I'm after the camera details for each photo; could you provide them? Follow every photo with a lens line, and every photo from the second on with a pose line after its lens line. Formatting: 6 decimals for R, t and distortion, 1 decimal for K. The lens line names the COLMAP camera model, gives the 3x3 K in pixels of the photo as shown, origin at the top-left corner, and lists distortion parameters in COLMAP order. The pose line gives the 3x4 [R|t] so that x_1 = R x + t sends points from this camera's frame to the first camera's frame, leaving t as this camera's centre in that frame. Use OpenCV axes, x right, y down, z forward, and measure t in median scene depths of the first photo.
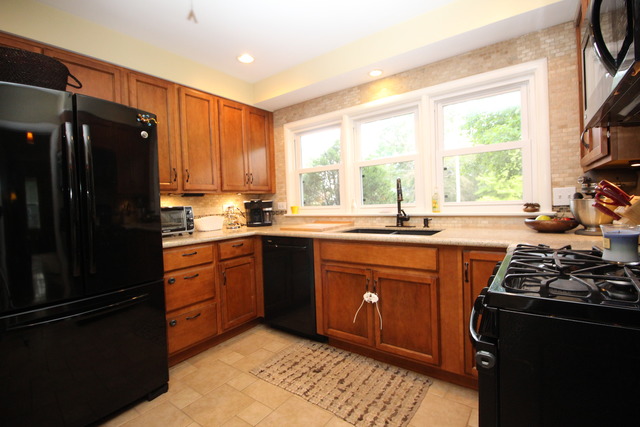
lens RADIAL K [[297.3, 0, 318.0], [0, 297.3, 210.8], [0, 0, 1]] dist [0.000430, -0.001620]
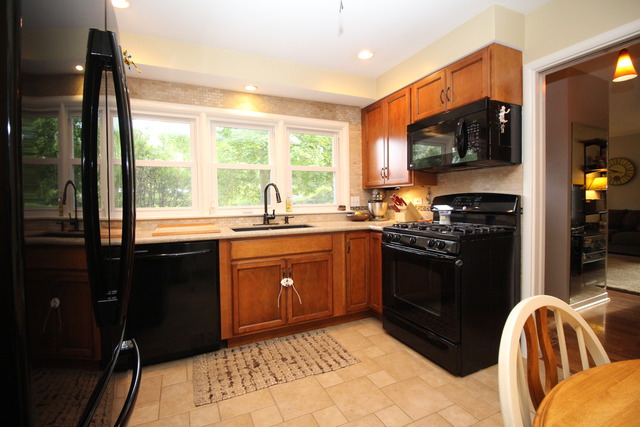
lens RADIAL K [[297.3, 0, 317.5], [0, 297.3, 210.3], [0, 0, 1]] dist [0.000430, -0.001620]
pose [[0.480517, 0.001522, 0.876984, -0.778220], [0.022999, 0.999633, -0.014337, 0.022288], [-0.876684, 0.027059, 0.480306, 0.297717]]
